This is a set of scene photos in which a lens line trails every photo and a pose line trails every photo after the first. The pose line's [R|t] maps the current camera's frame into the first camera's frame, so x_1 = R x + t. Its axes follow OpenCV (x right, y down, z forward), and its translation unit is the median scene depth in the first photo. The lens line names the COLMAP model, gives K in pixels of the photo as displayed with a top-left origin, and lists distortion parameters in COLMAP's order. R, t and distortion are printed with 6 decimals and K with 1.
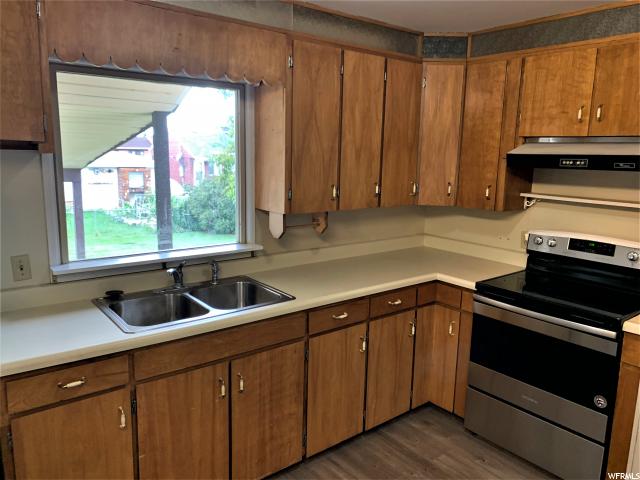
lens RADIAL K [[487.5, 0, 325.8], [0, 487.5, 232.3], [0, 0, 1]] dist [0.023475, -0.032011]
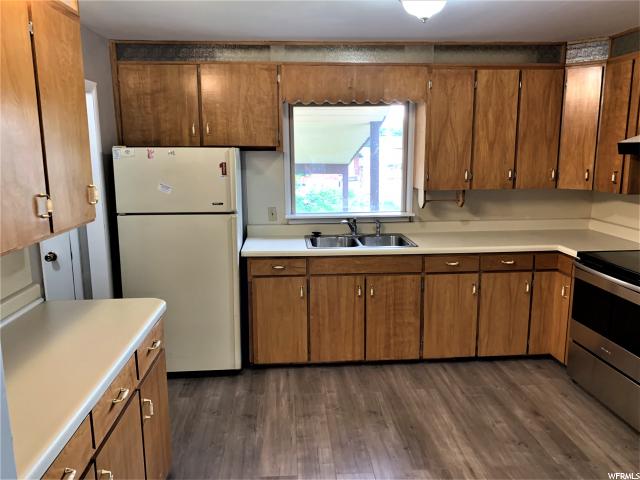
lens RADIAL K [[487.5, 0, 314.2], [0, 487.5, 236.3], [0, 0, 1]] dist [0.023475, -0.032011]
pose [[0.821263, 0.074332, -0.565688, 0.460582], [-0.066540, 0.997190, 0.034429, 0.067623], [0.566657, 0.009365, 0.823901, -0.358105]]
